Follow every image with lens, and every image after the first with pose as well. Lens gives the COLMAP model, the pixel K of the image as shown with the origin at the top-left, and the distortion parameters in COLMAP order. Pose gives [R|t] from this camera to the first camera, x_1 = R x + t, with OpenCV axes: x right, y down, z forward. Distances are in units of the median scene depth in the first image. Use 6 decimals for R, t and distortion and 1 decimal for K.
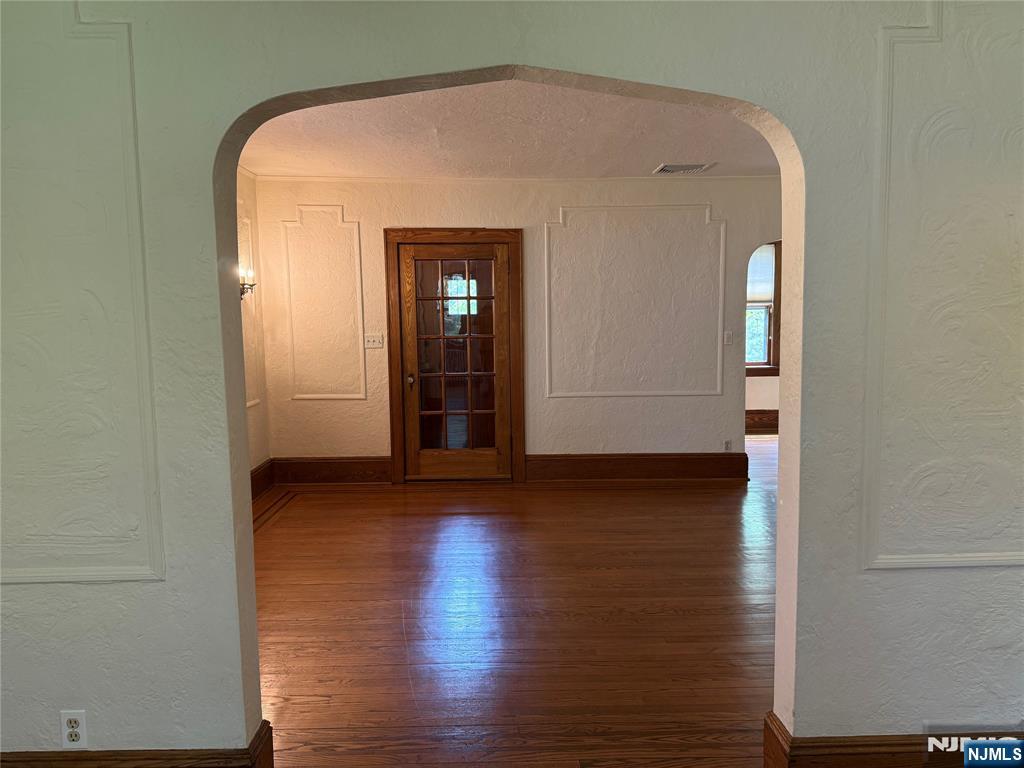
lens RADIAL K [[713.2, 0, 516.6], [0, 713.2, 389.1], [0, 0, 1]] dist [0.097433, -0.132064]
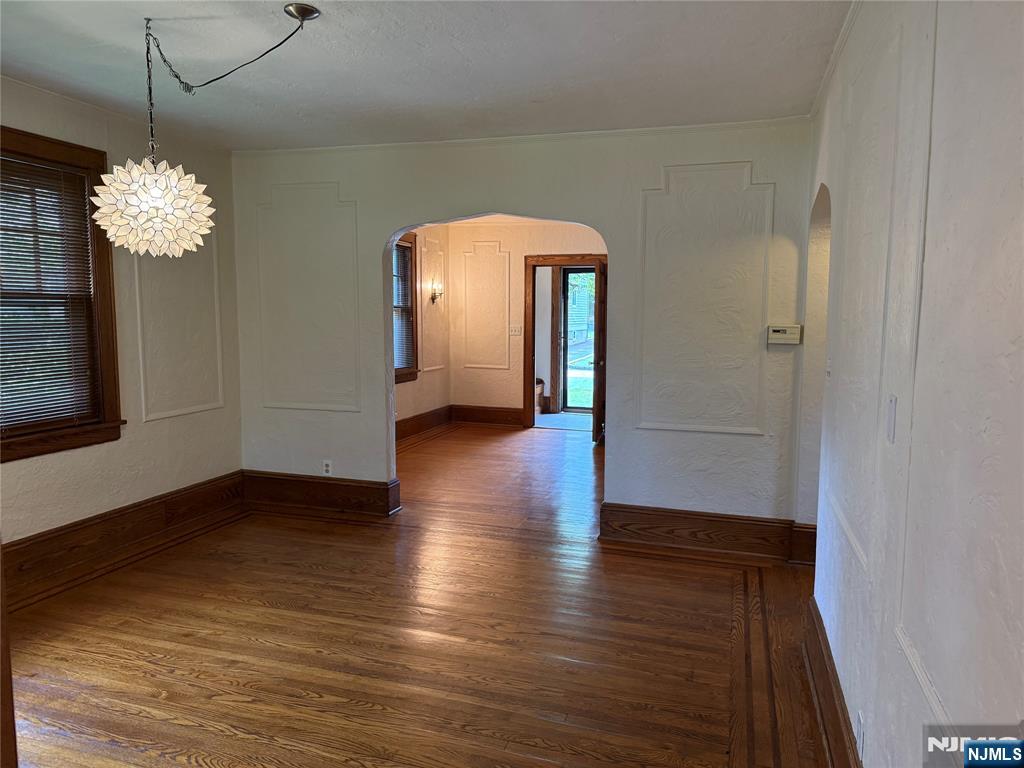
lens RADIAL K [[713.2, 0, 516.6], [0, 713.2, 389.1], [0, 0, 1]] dist [0.097433, -0.132064]
pose [[0.947392, 0.045529, -0.316821, 0.286754], [-0.044984, 0.998947, 0.009038, 0.042582], [0.316899, 0.005689, 0.948442, -0.424132]]
